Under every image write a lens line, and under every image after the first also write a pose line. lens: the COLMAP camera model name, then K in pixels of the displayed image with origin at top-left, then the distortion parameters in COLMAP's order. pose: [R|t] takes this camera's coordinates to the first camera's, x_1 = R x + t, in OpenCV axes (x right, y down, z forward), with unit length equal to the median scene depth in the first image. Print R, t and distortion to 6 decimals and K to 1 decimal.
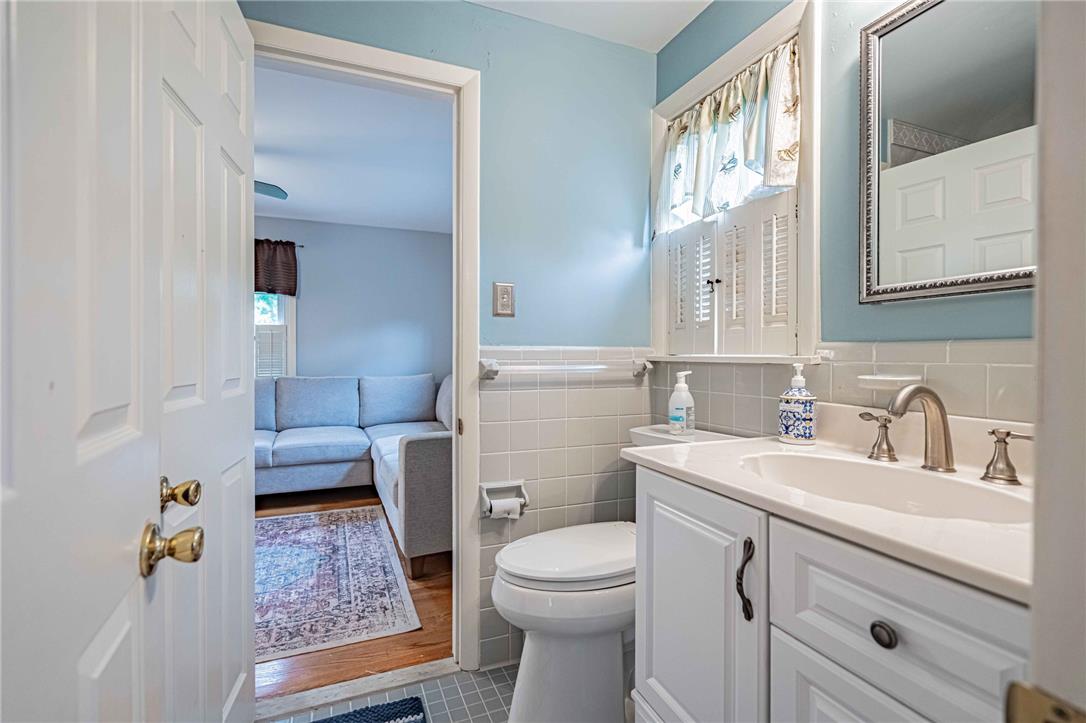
lens RADIAL K [[487.2, 0, 543.0], [0, 487.2, 361.5], [0, 0, 1]] dist [-0.001228, -0.000131]
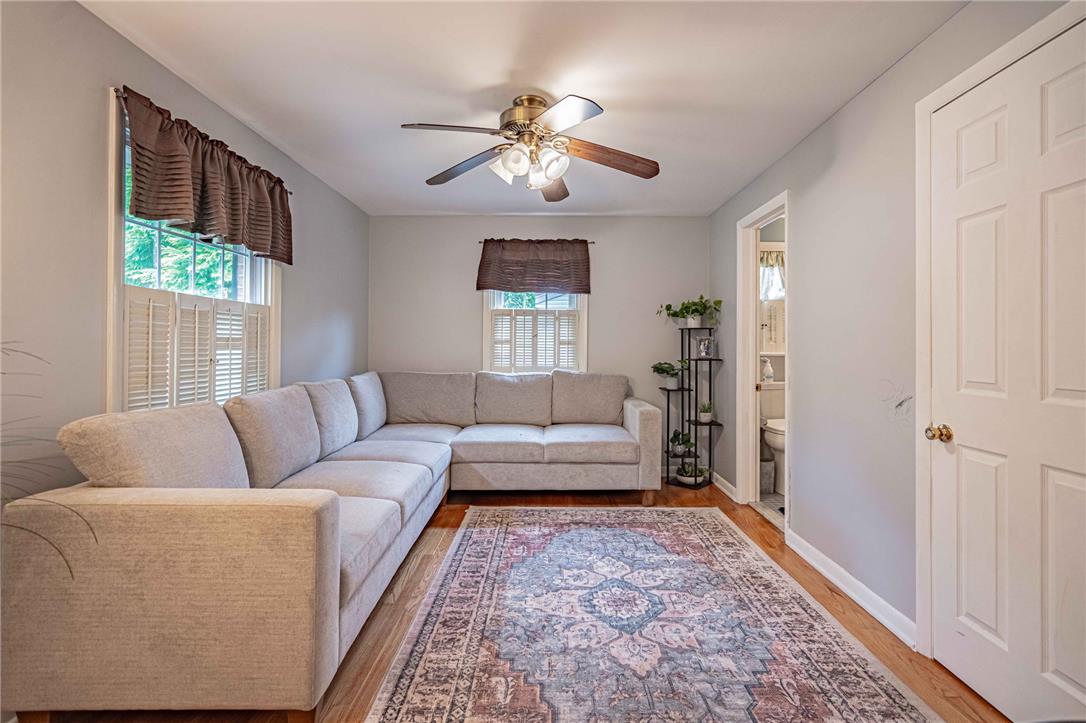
lens RADIAL K [[496.0, 0, 541.3], [0, 496.0, 353.3], [0, 0, 1]] dist [-0.000166, -0.000158]
pose [[0.387521, -0.004812, 0.921848, -1.372528], [-0.001049, 0.999983, 0.005660, -0.021203], [-0.921860, -0.003160, 0.387510, 0.557008]]
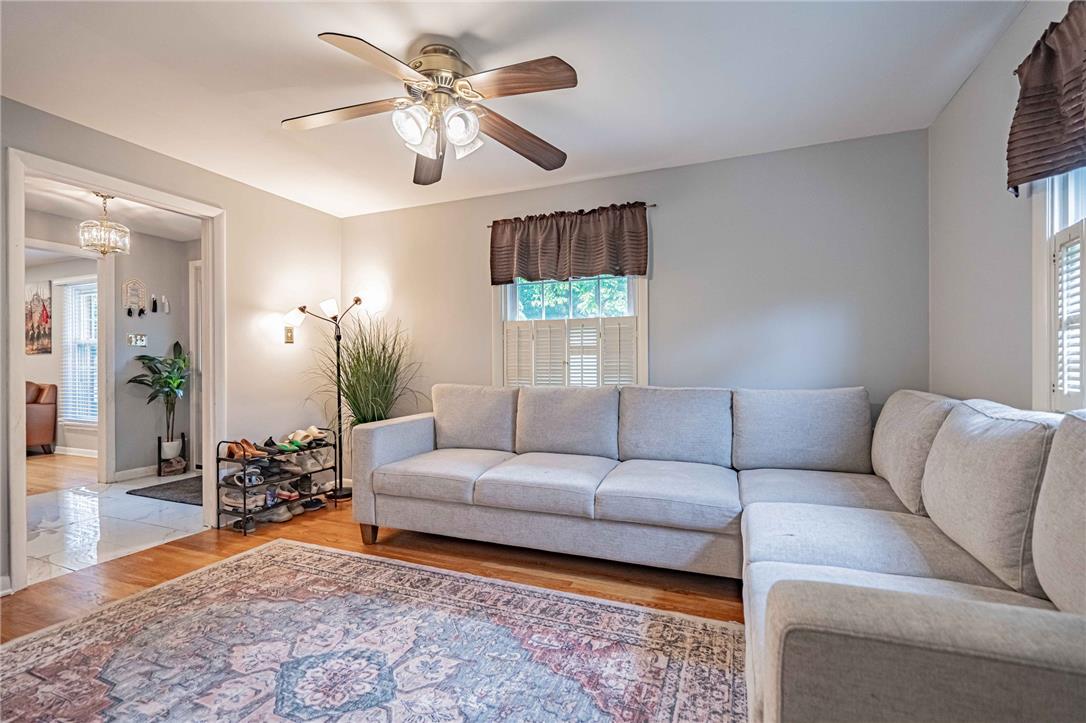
lens RADIAL K [[494.3, 0, 546.9], [0, 494.3, 365.5], [0, 0, 1]] dist [-0.000018, -0.000985]
pose [[0.708986, -0.001473, -0.705221, -0.126706], [-0.001344, 0.999993, -0.003440, 0.004482], [0.705221, 0.003387, 0.708979, 0.508301]]
